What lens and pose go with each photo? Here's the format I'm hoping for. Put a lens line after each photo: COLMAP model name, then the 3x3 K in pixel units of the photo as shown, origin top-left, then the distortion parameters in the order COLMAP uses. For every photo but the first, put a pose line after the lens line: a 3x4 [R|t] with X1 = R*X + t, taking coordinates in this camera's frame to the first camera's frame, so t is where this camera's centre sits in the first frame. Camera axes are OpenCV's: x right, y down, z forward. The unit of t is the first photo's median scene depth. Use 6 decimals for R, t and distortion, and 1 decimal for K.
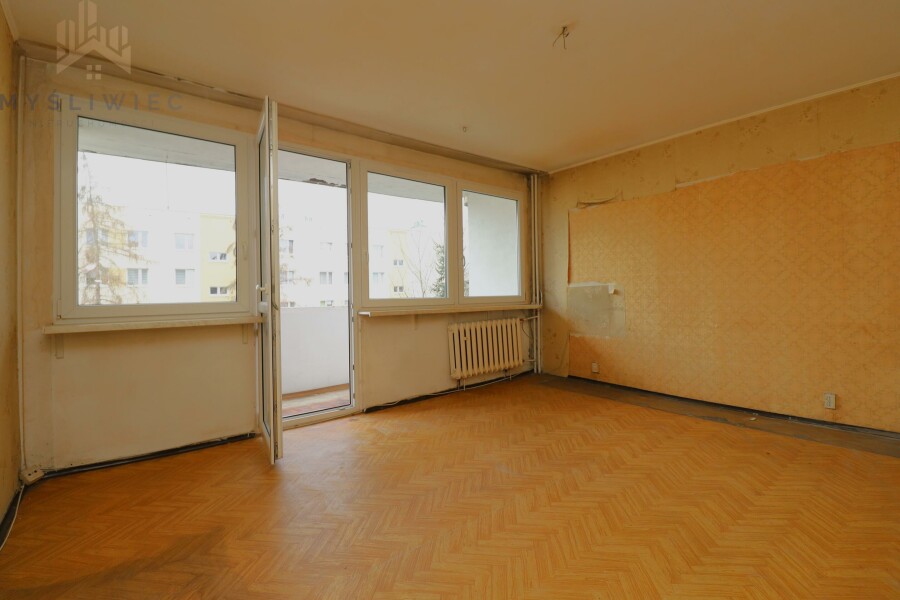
lens RADIAL K [[416.7, 0, 454.8], [0, 416.7, 288.6], [0, 0, 1]] dist [0.003108, -0.013191]
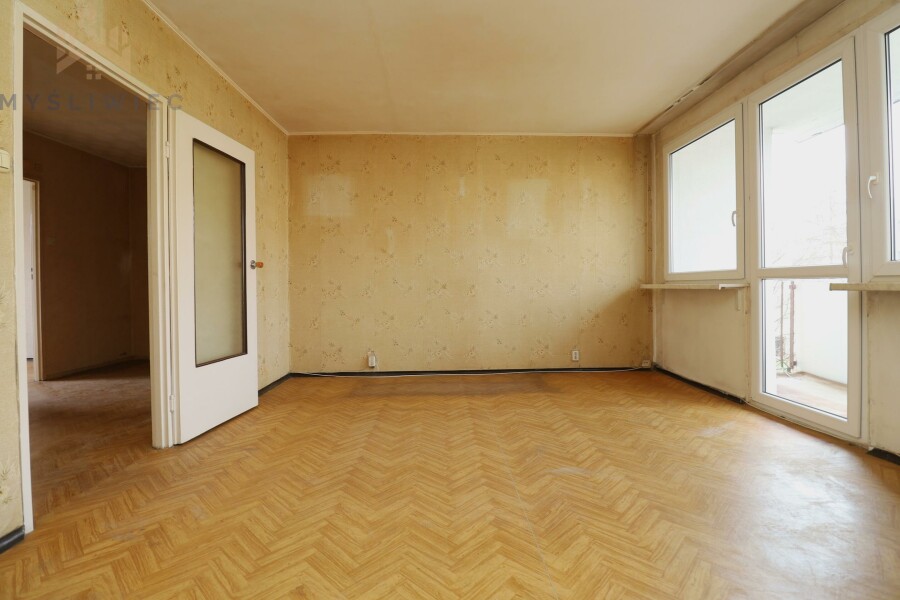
lens RADIAL K [[416.7, 0, 454.8], [0, 416.7, 288.6], [0, 0, 1]] dist [0.003108, -0.013191]
pose [[-0.606458, 0.032980, -0.794431, 1.132811], [0.032881, 0.999325, 0.016385, 0.061640], [0.794435, -0.016185, -0.607133, 1.657895]]
